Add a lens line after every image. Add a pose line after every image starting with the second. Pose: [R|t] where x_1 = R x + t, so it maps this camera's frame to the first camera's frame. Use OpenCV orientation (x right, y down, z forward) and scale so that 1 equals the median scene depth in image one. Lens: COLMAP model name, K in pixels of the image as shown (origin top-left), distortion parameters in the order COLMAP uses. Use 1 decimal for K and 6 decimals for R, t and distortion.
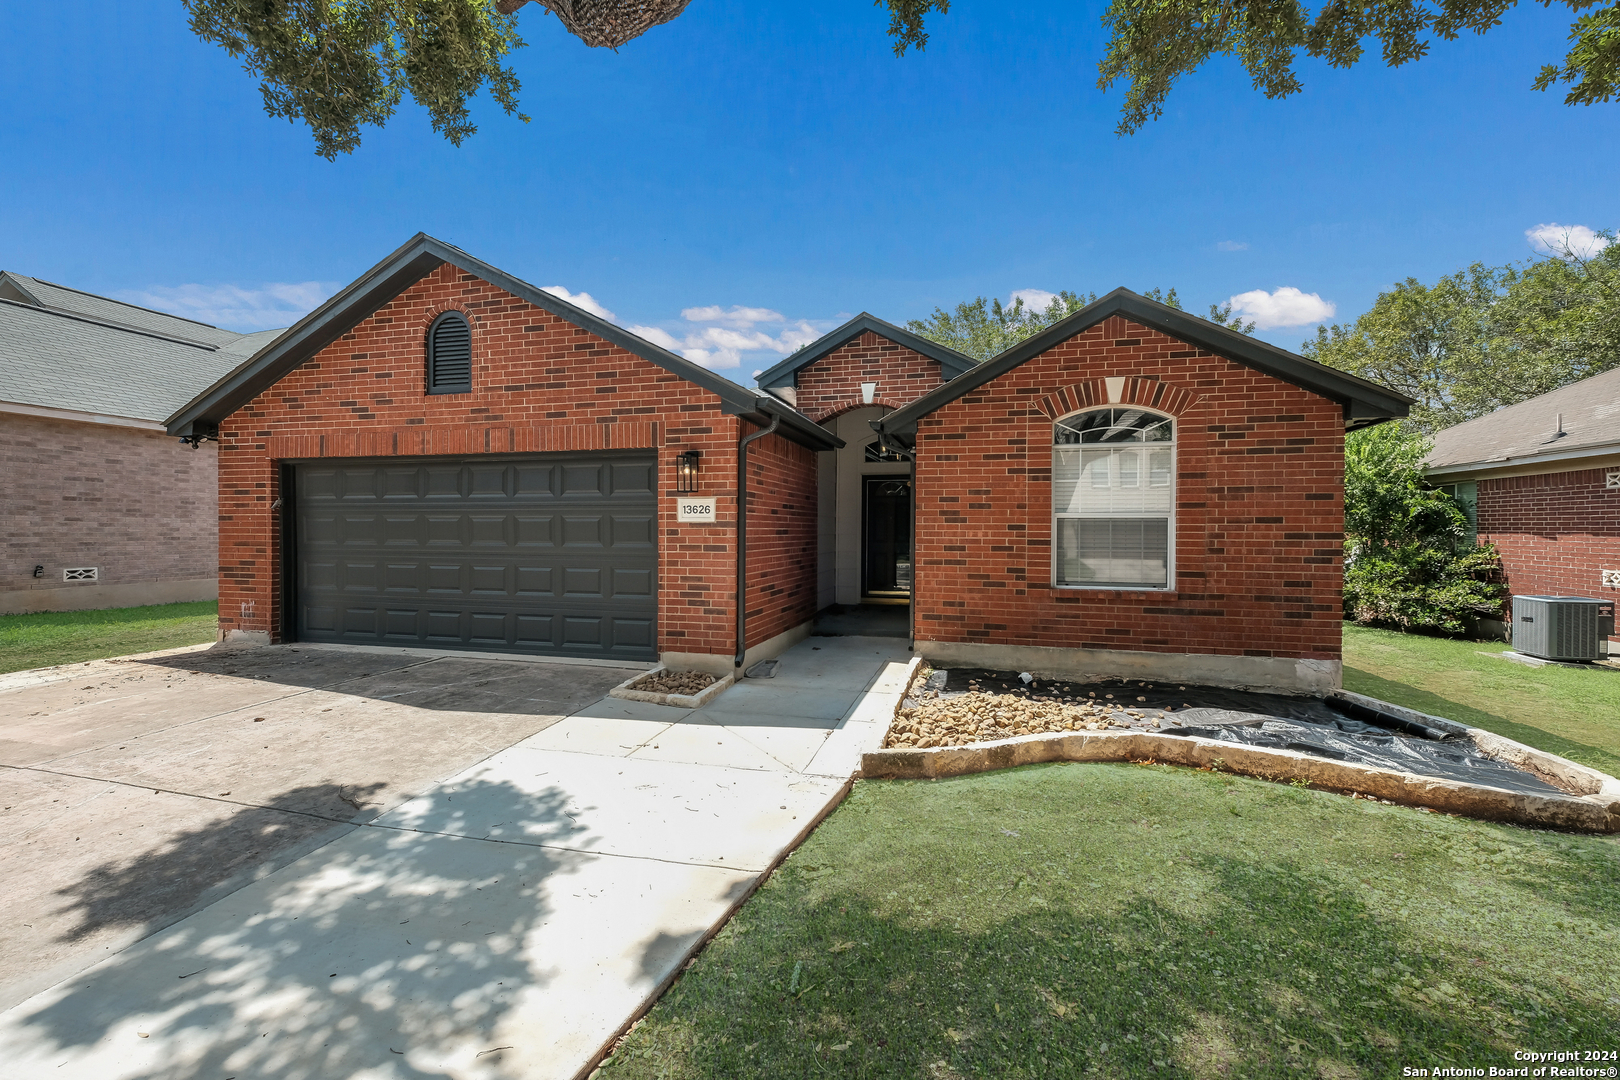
lens RADIAL K [[695.1, 0, 804.5], [0, 695.1, 538.2], [0, 0, 1]] dist [0.000720, 0.000651]
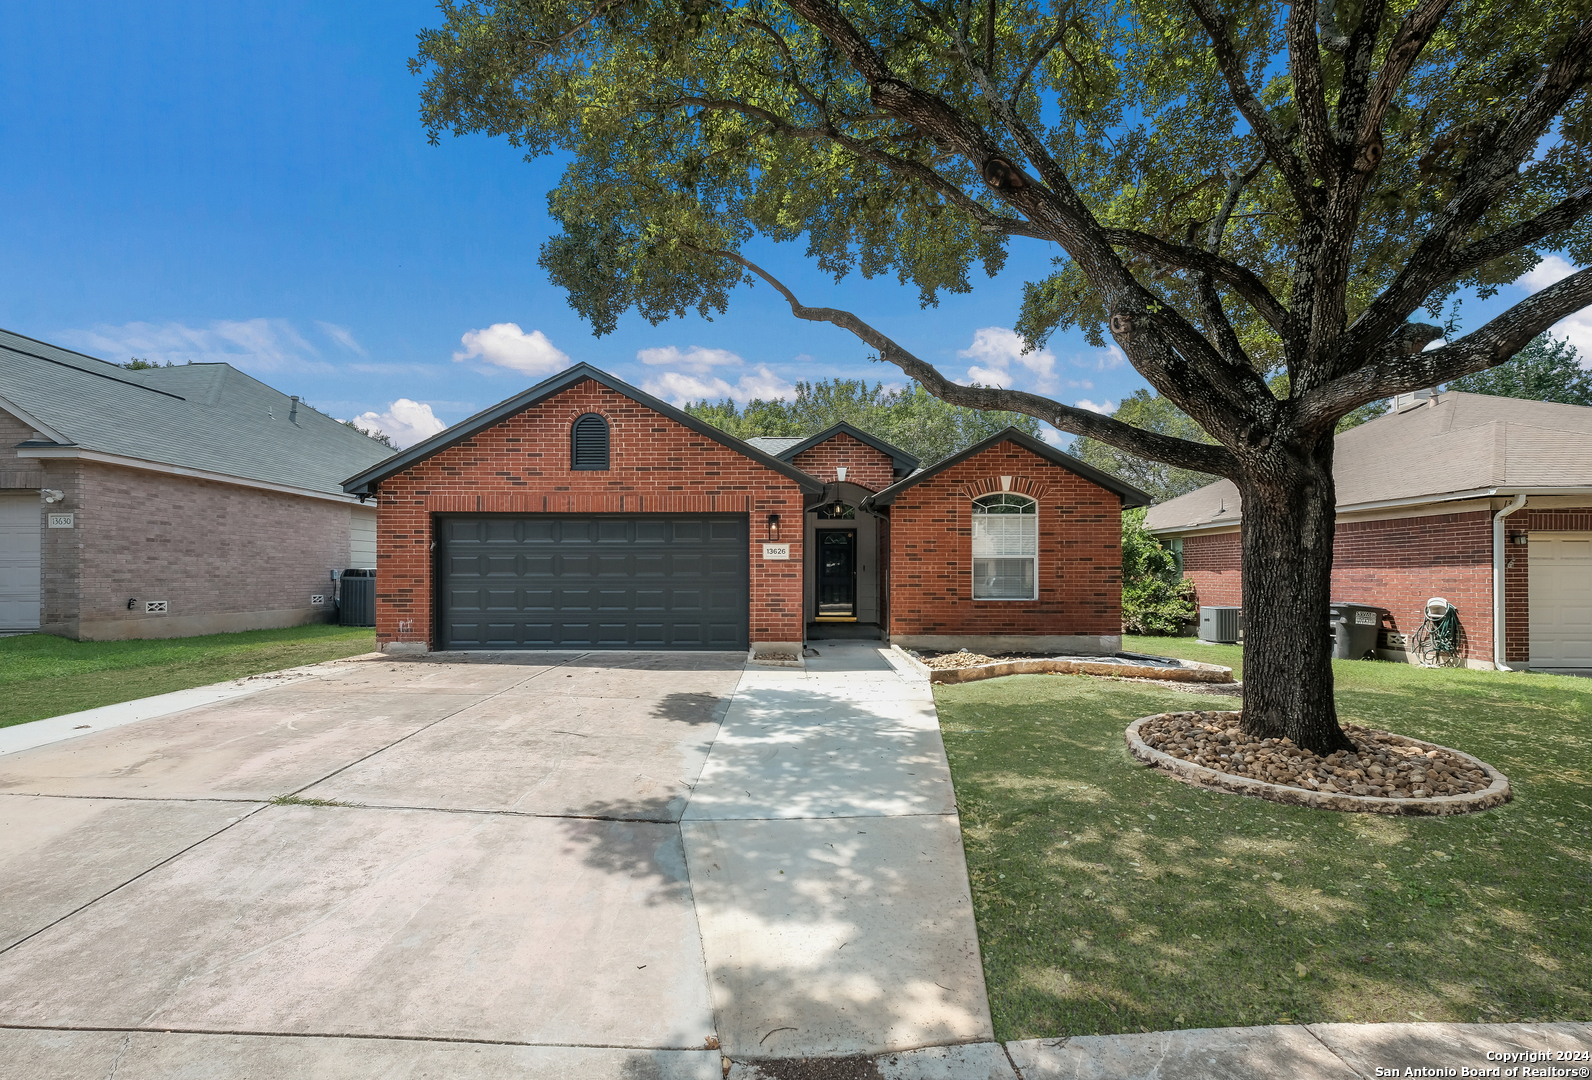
lens RADIAL K [[715.6, 0, 782.3], [0, 715.6, 575.1], [0, 0, 1]] dist [-0.013006, 0.000035]
pose [[0.968455, -0.001781, 0.249180, -0.484206], [0.005898, 0.999858, -0.015778, 0.034371], [-0.249117, 0.016750, 0.968329, -0.518931]]
